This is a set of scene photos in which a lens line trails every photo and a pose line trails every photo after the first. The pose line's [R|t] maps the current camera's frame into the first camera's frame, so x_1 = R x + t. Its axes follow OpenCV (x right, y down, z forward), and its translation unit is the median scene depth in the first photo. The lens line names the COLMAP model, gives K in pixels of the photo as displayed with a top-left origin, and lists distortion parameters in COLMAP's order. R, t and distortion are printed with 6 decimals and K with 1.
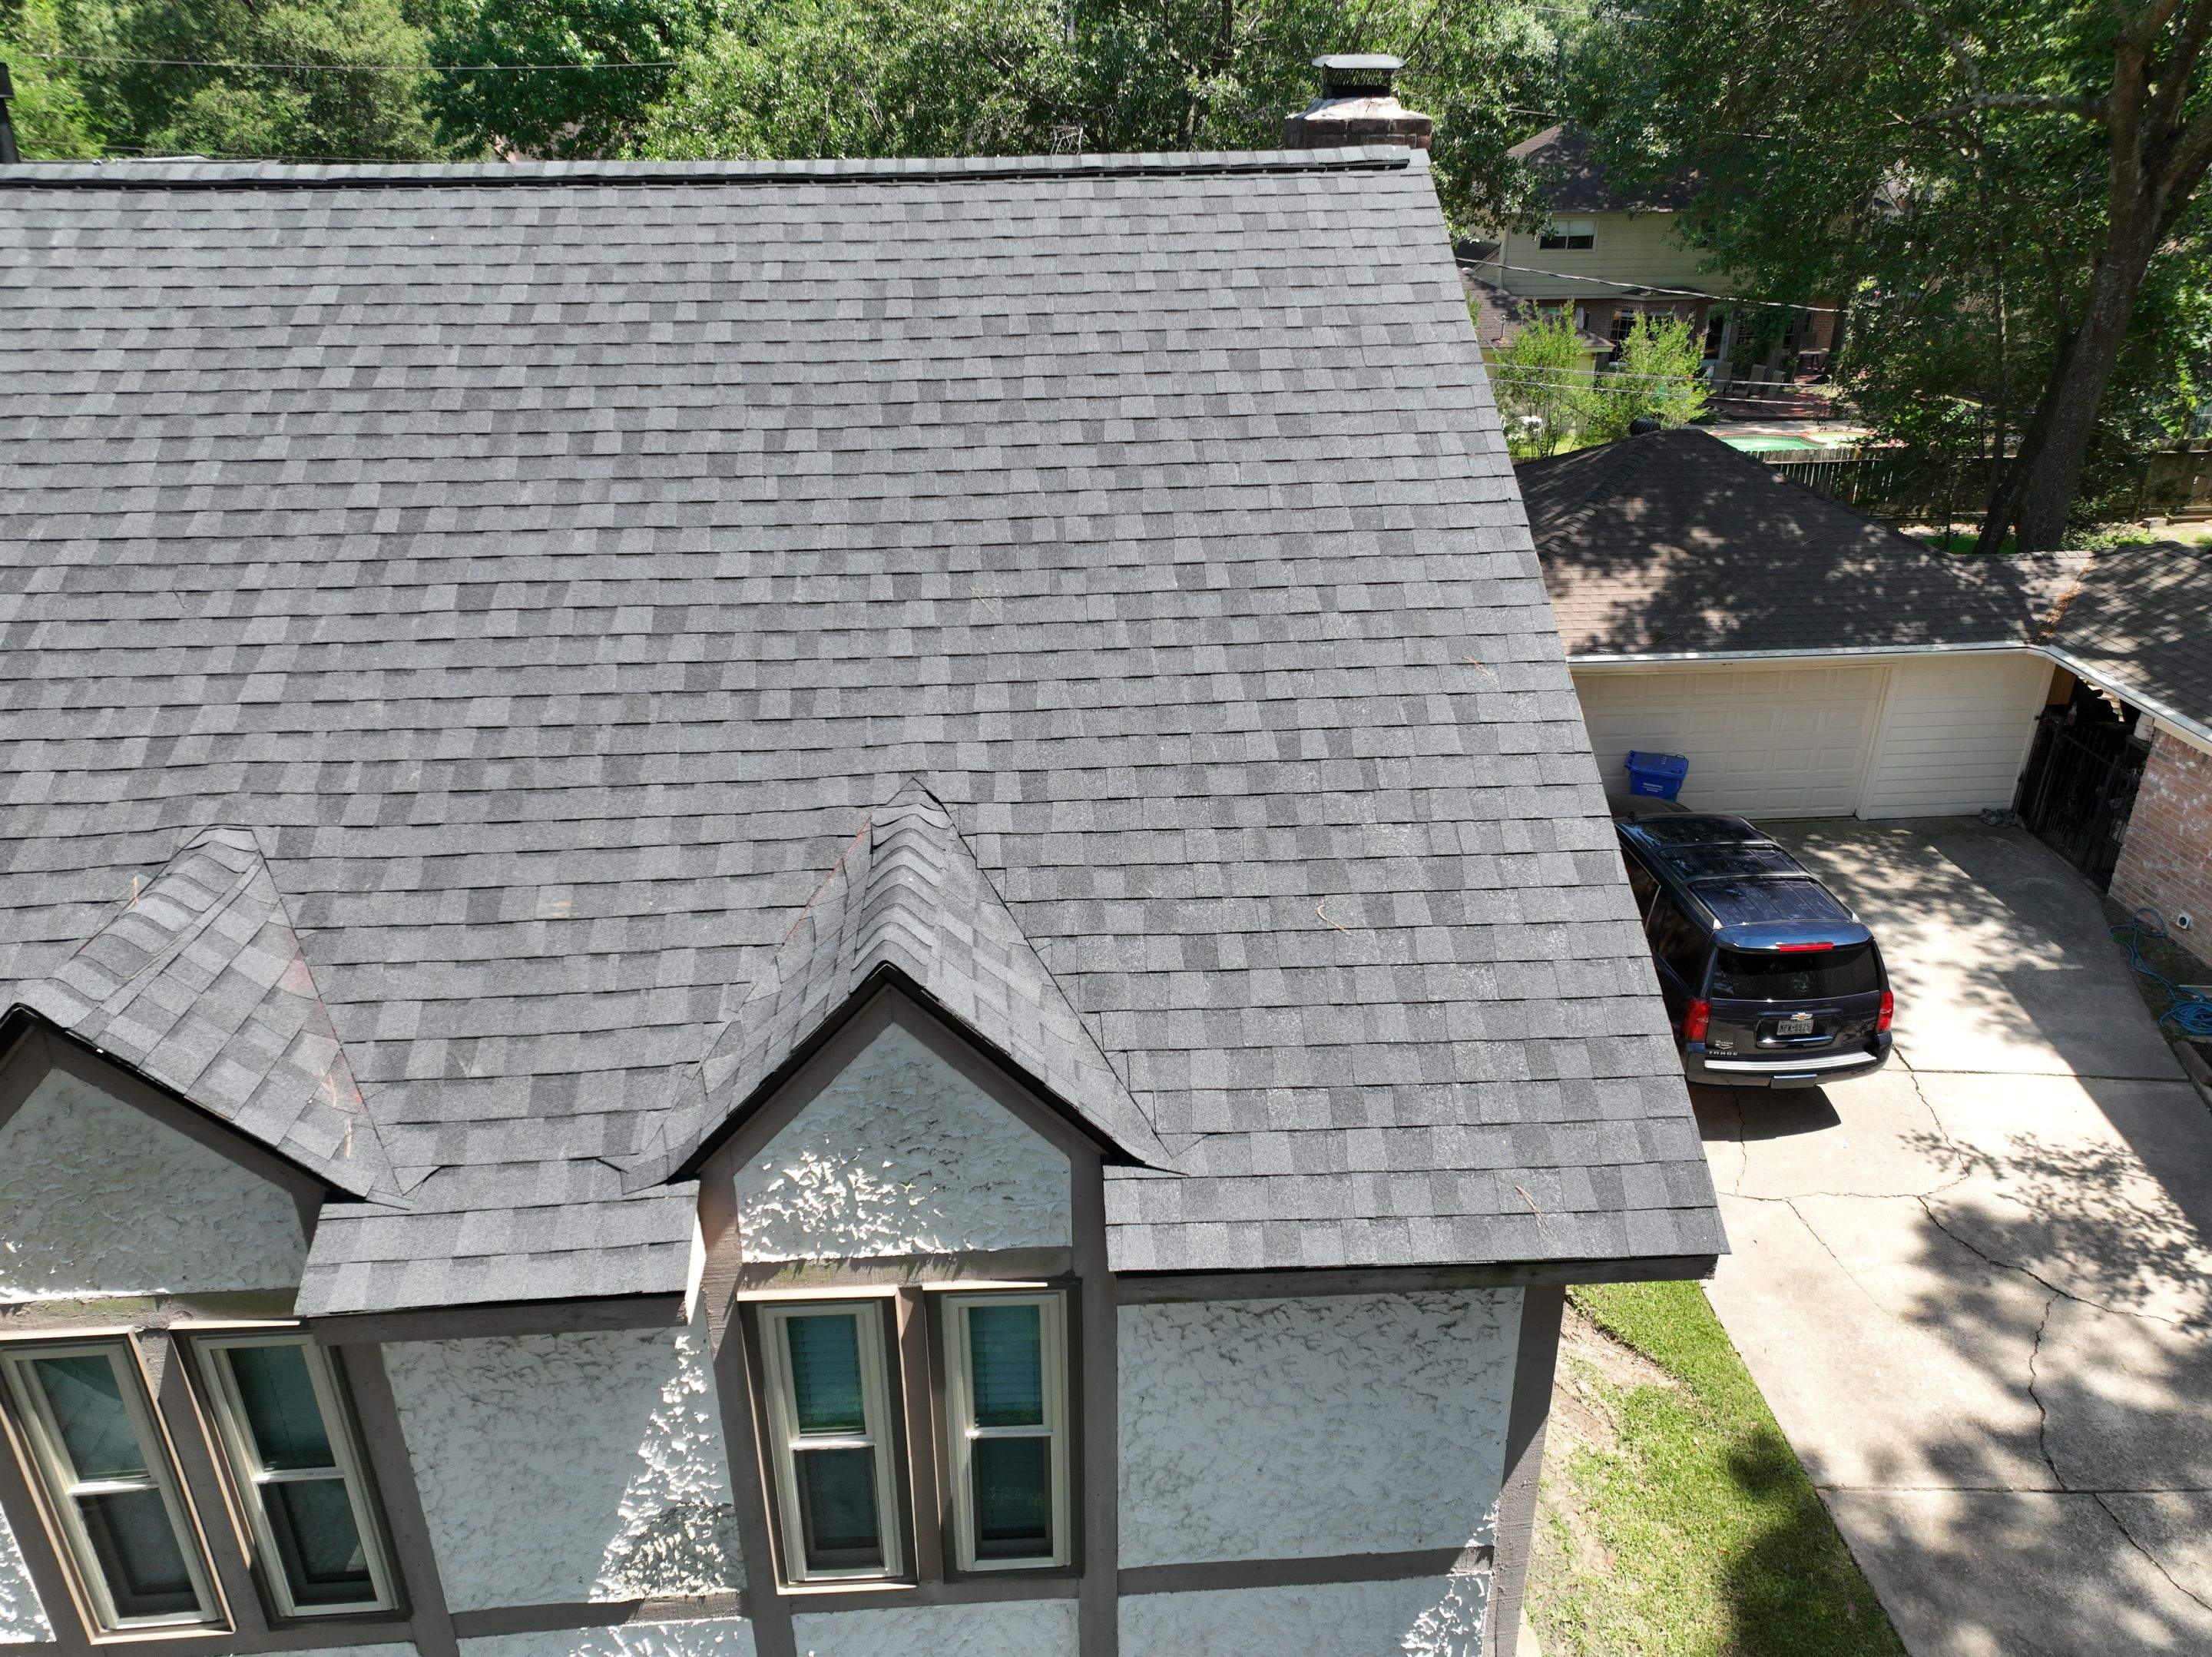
lens RADIAL K [[1552.2, 0, 1100.1], [0, 1552.2, 806.5], [0, 0, 1]] dist [-0.002020, 0.017598]
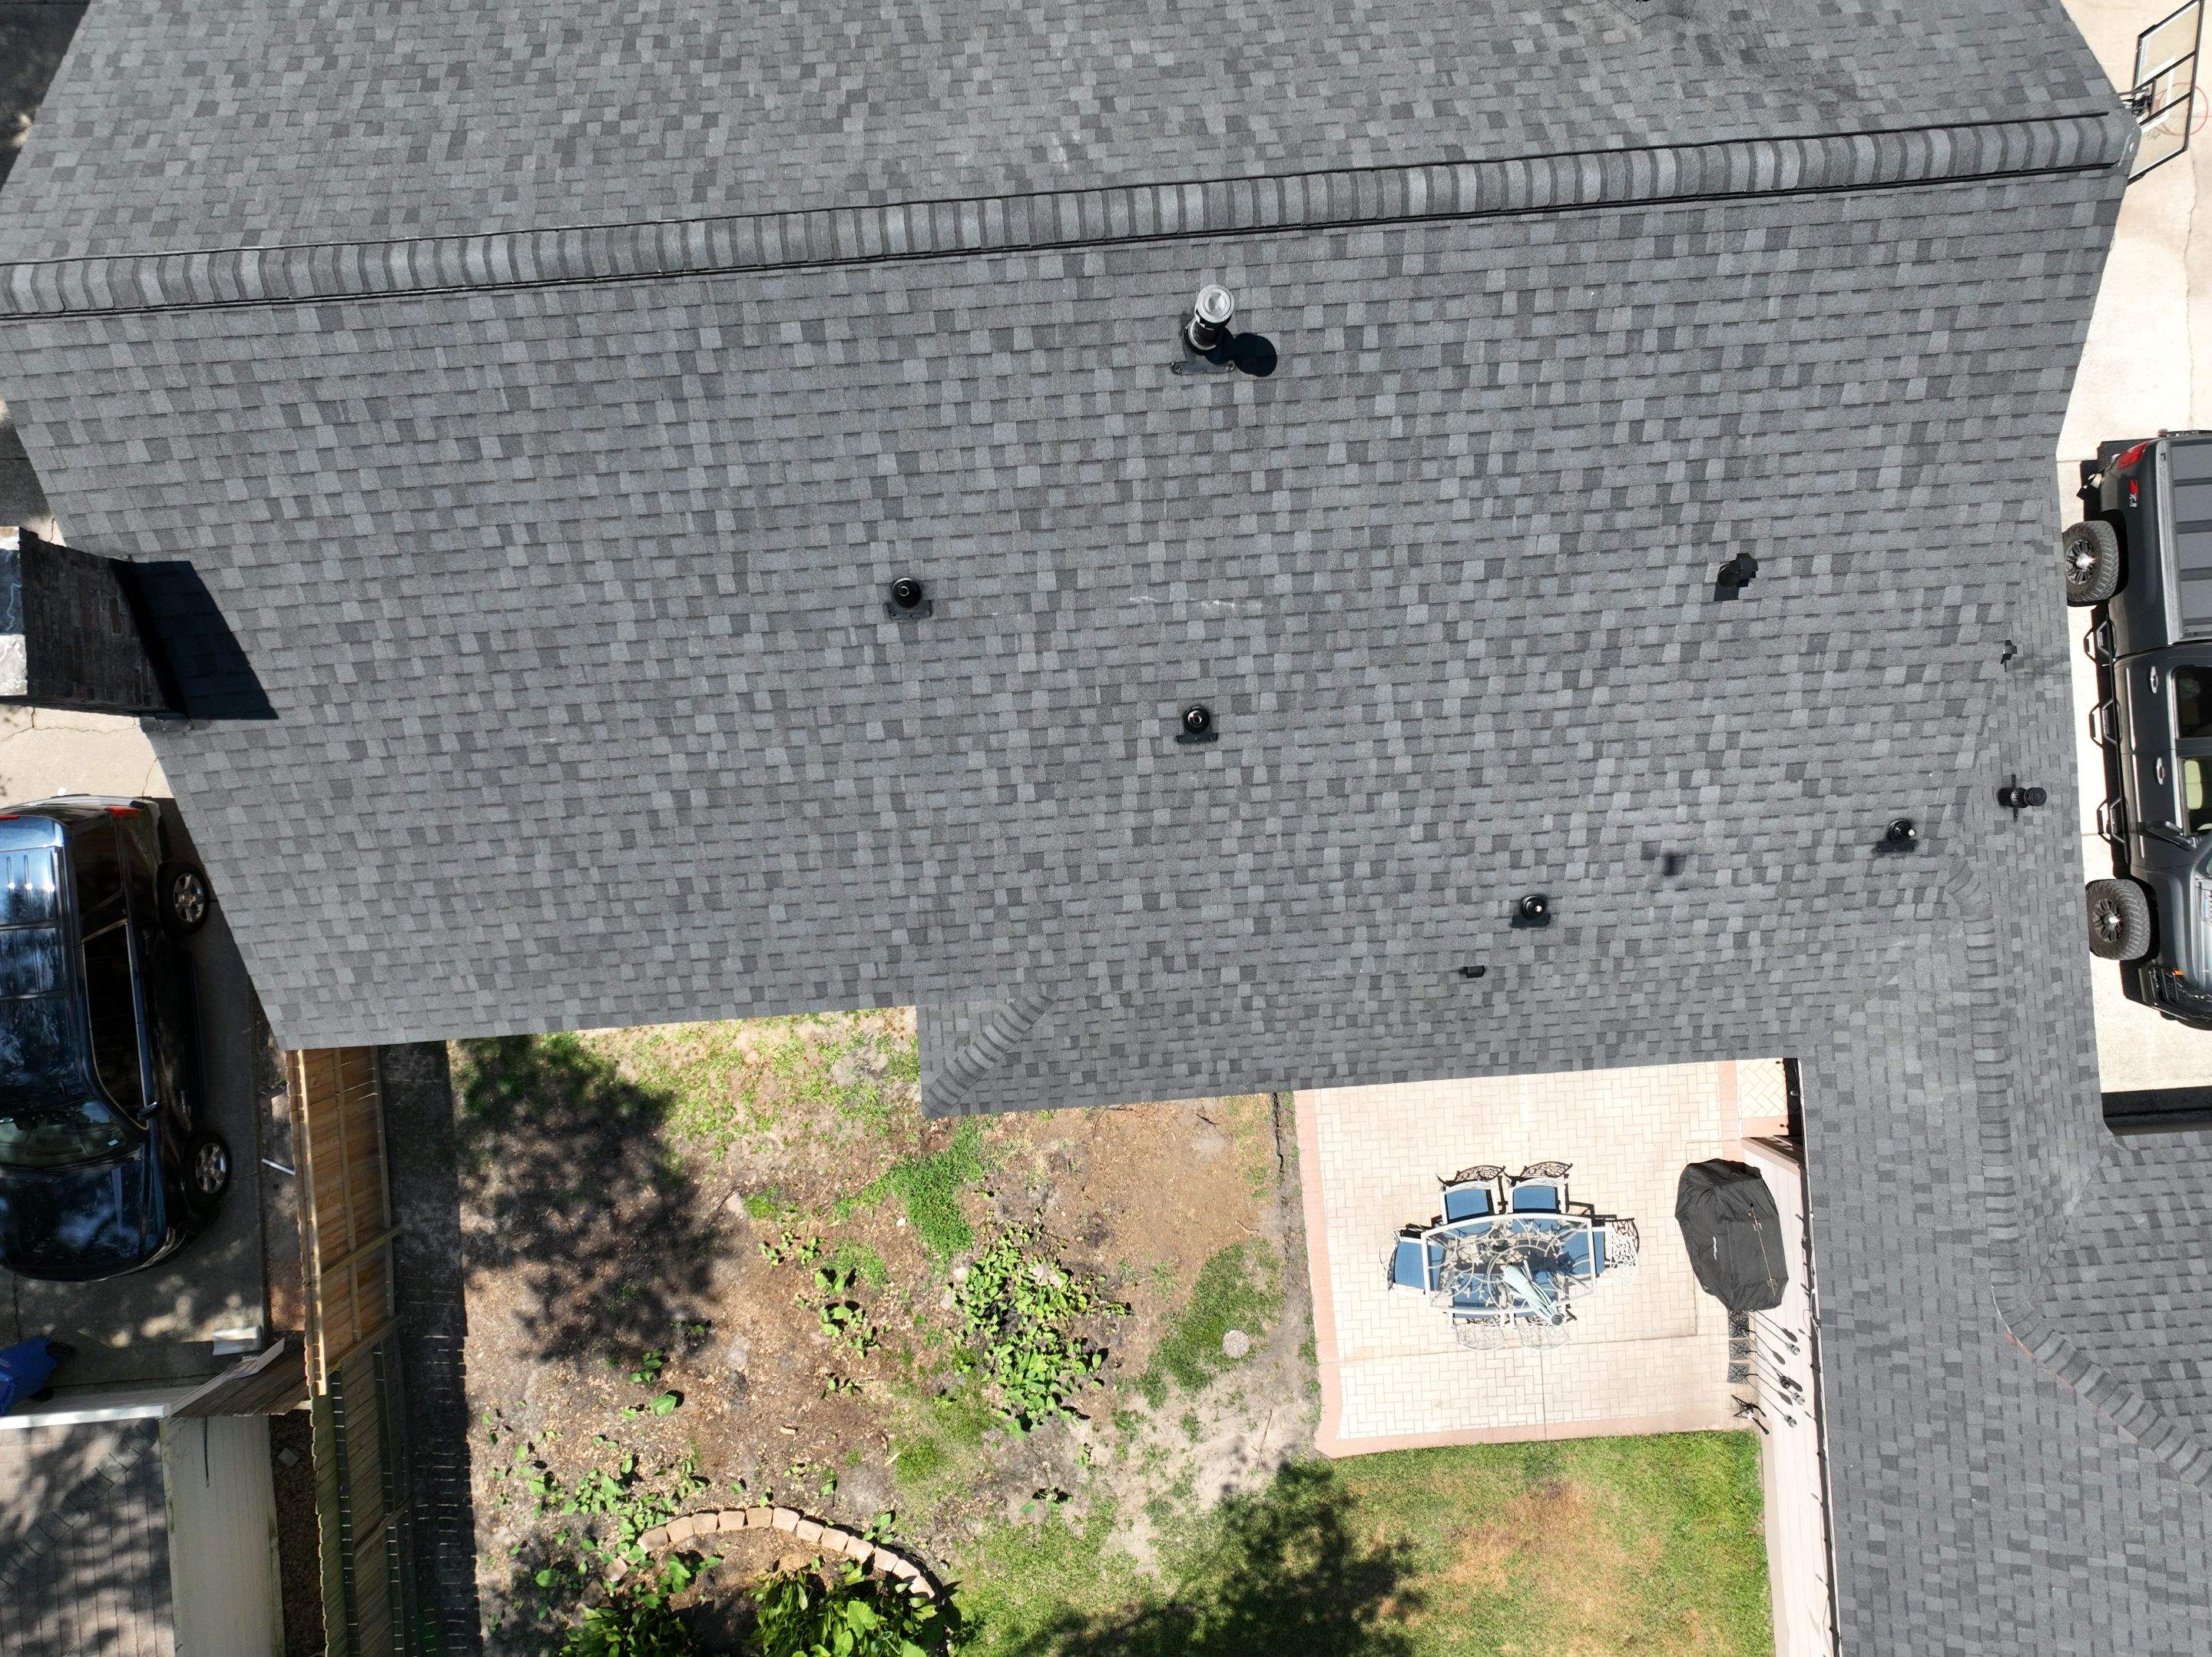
lens RADIAL K [[1552.2, 0, 1101.4], [0, 1552.2, 828.6], [0, 0, 1]] dist [-0.002020, 0.017598]
pose [[-0.999970, 0.007782, 0.000411, -0.853472], [-0.002853, -0.414651, 0.909976, -2.196321], [0.007252, 0.909947, 0.414661, 1.189895]]
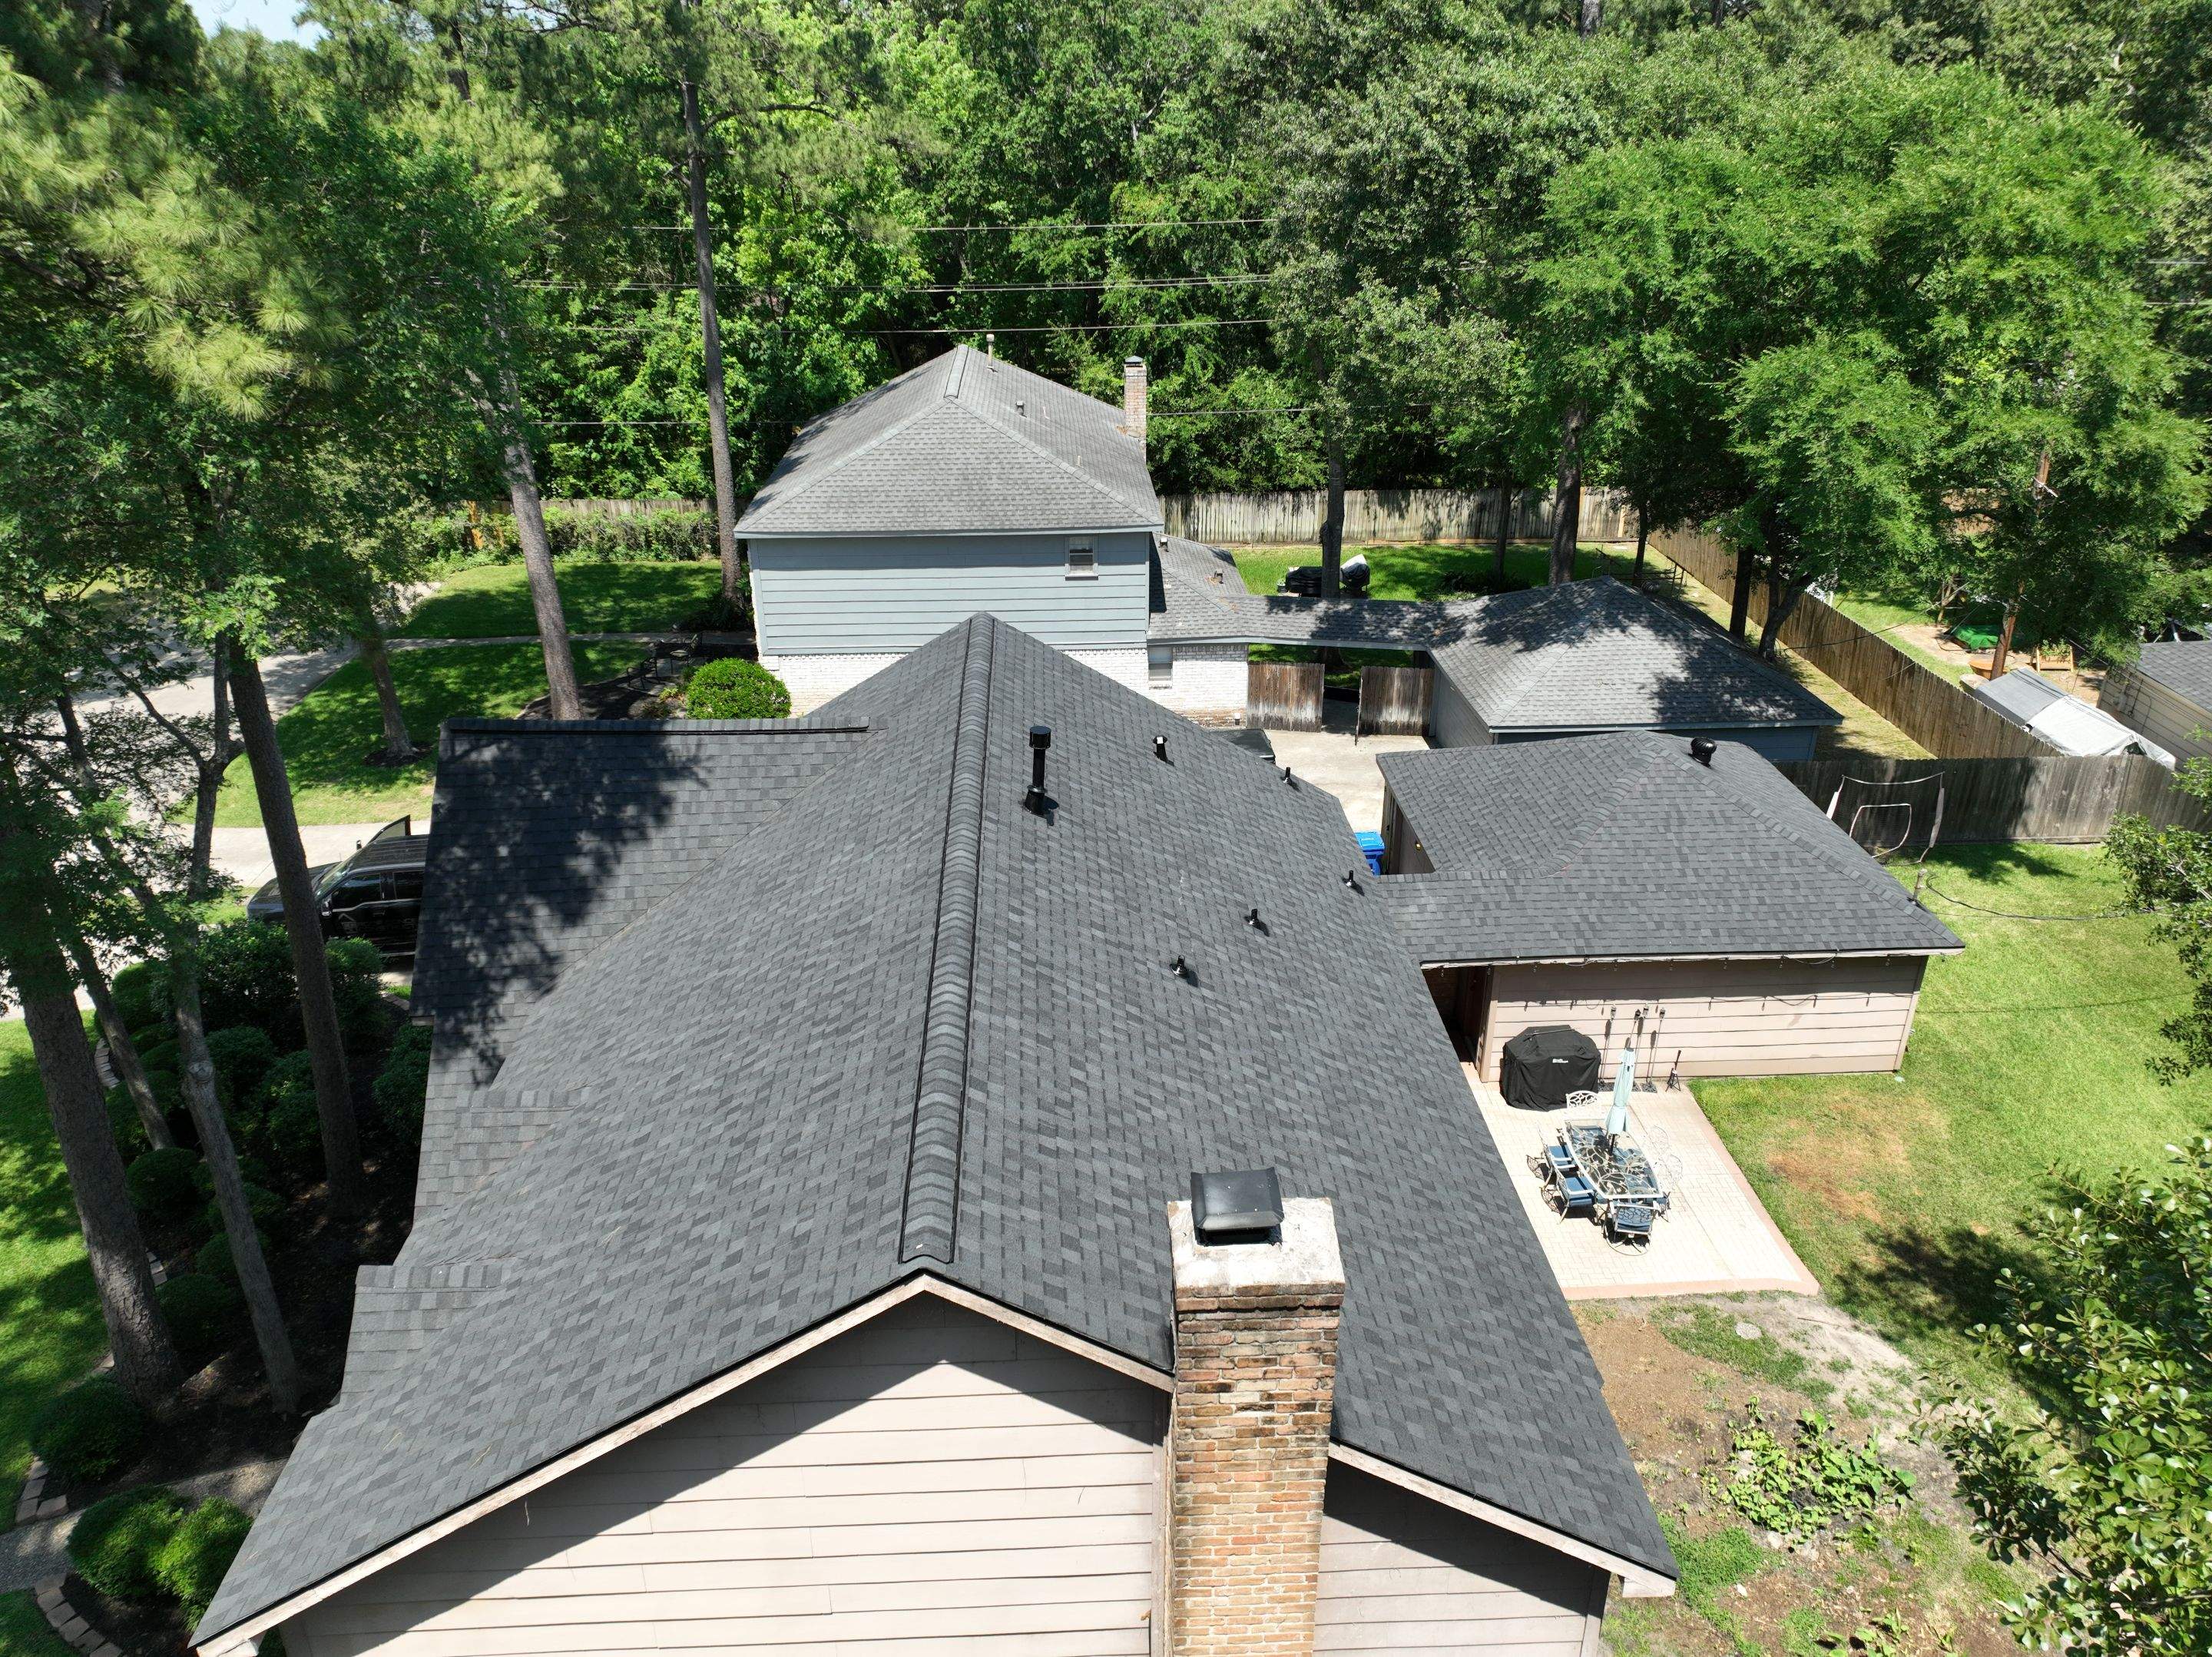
lens RADIAL K [[1552.2, 0, 1105.6], [0, 1552.2, 822.9], [0, 0, 1]] dist [-0.002020, 0.017598]
pose [[-0.021030, 0.423828, -0.905499, 1.468663], [-0.407857, 0.823271, 0.394813, -1.591527], [0.912803, 0.377617, 0.155548, 1.101117]]
